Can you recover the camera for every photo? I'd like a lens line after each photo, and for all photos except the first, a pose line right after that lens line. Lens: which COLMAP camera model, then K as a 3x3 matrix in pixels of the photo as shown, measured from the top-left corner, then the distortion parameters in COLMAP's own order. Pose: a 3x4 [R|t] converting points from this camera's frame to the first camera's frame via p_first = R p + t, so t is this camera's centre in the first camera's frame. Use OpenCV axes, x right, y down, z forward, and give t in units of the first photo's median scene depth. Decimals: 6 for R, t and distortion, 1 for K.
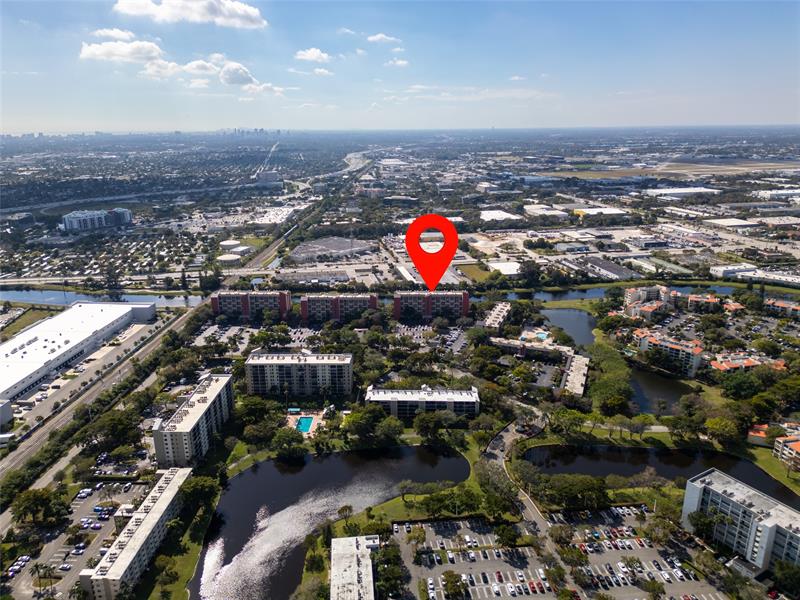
lens RADIAL K [[564.9, 0, 401.4], [0, 564.9, 285.9], [0, 0, 1]] dist [0.064933, -0.073128]
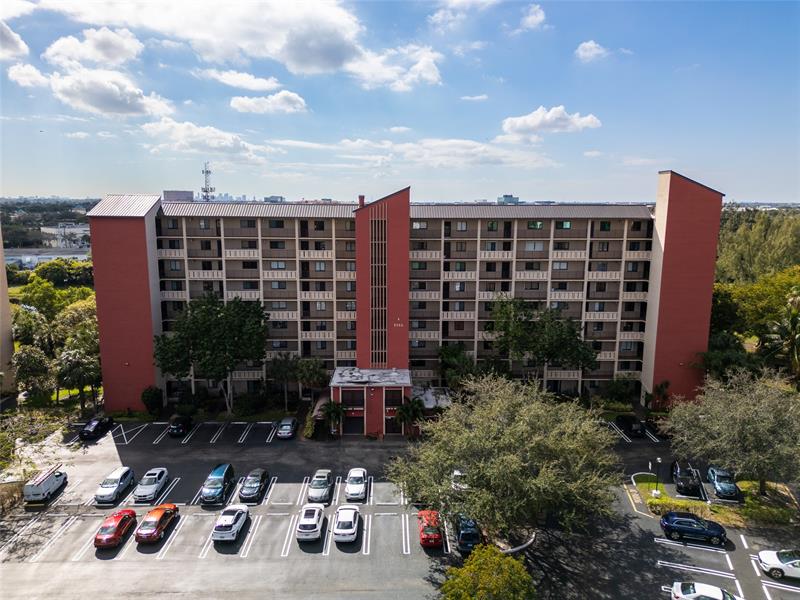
lens RADIAL K [[564.9, 0, 401.4], [0, 564.9, 285.9], [0, 0, 1]] dist [0.064933, -0.073128]
pose [[0.998553, 0.007551, 0.053239, 0.041616], [-0.000946, 0.992406, -0.123004, 0.045725], [-0.053763, 0.122776, 0.990977, 0.810444]]
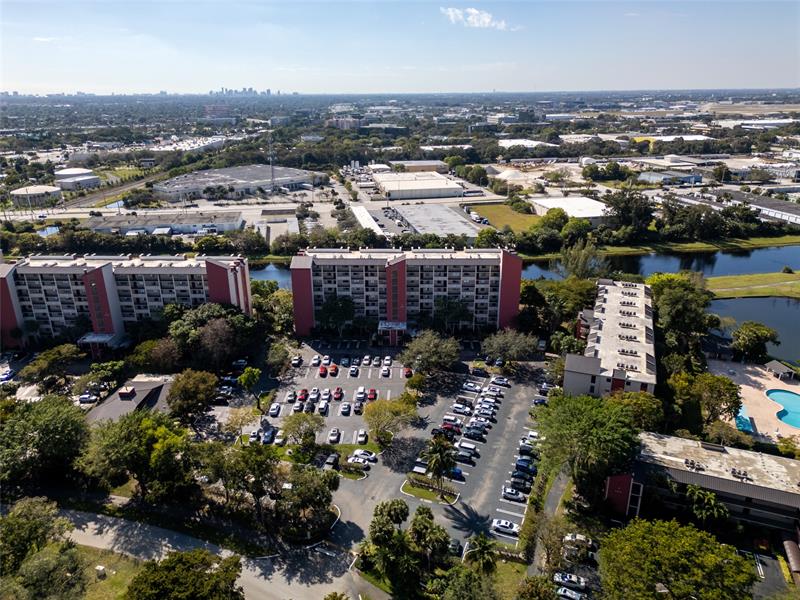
lens RADIAL K [[564.9, 0, 401.4], [0, 564.9, 285.9], [0, 0, 1]] dist [0.064933, -0.073128]
pose [[0.999995, 0.000429, 0.003016, 0.045611], [-0.000593, 0.998506, 0.054638, 0.011957], [-0.002988, -0.054640, 0.998502, 0.619843]]
